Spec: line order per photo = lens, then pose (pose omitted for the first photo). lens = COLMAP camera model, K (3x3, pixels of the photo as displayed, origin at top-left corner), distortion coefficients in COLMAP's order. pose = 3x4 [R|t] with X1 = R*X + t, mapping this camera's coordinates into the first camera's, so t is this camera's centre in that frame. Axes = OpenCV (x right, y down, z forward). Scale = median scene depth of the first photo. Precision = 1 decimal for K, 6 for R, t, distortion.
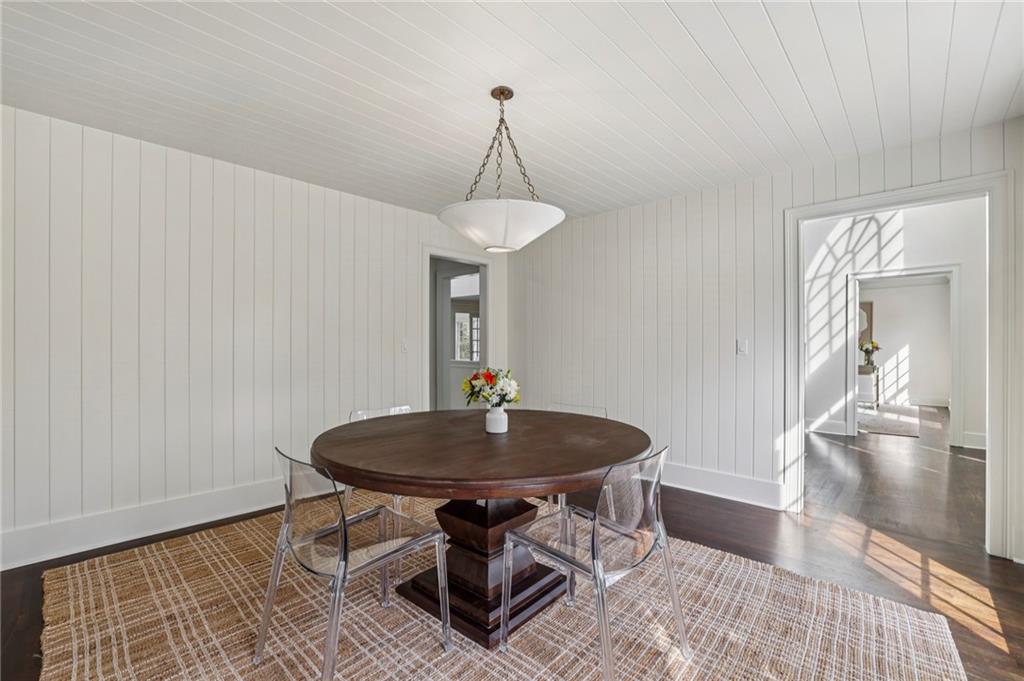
lens RADIAL K [[449.0, 0, 516.5], [0, 449.0, 339.1], [0, 0, 1]] dist [0.002886, 0.000095]
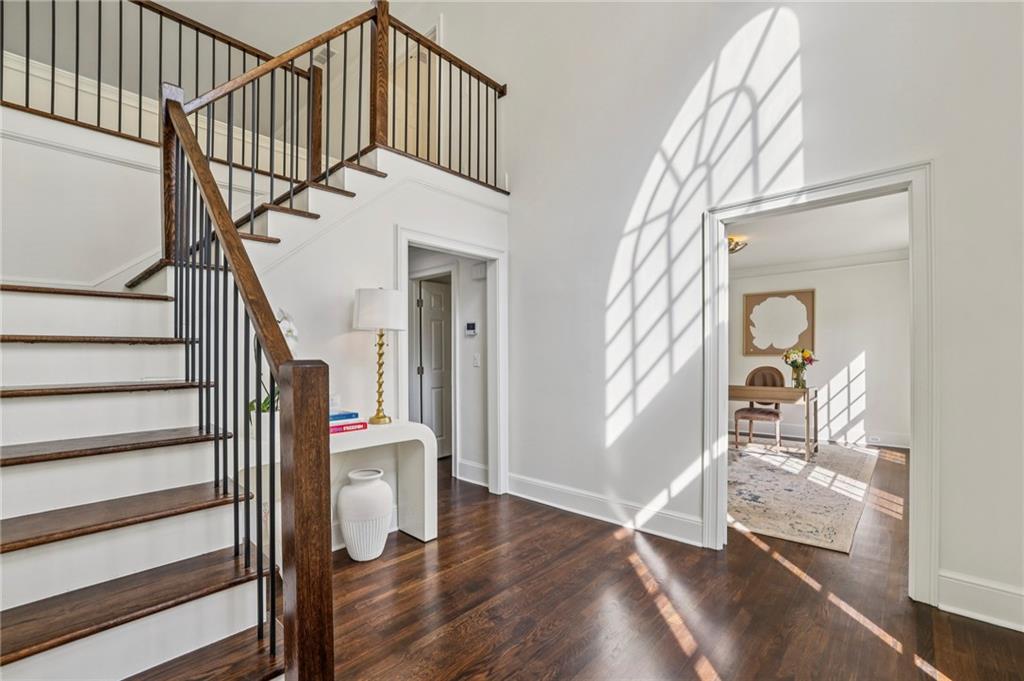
lens RADIAL K [[449.0, 0, 507.8], [0, 449.0, 344.7], [0, 0, 1]] dist [0.002886, 0.000095]
pose [[0.999972, -0.004617, -0.005864, 0.523133], [0.004590, 0.999979, -0.004613, 0.002780], [0.005886, 0.004585, 0.999972, 0.503705]]
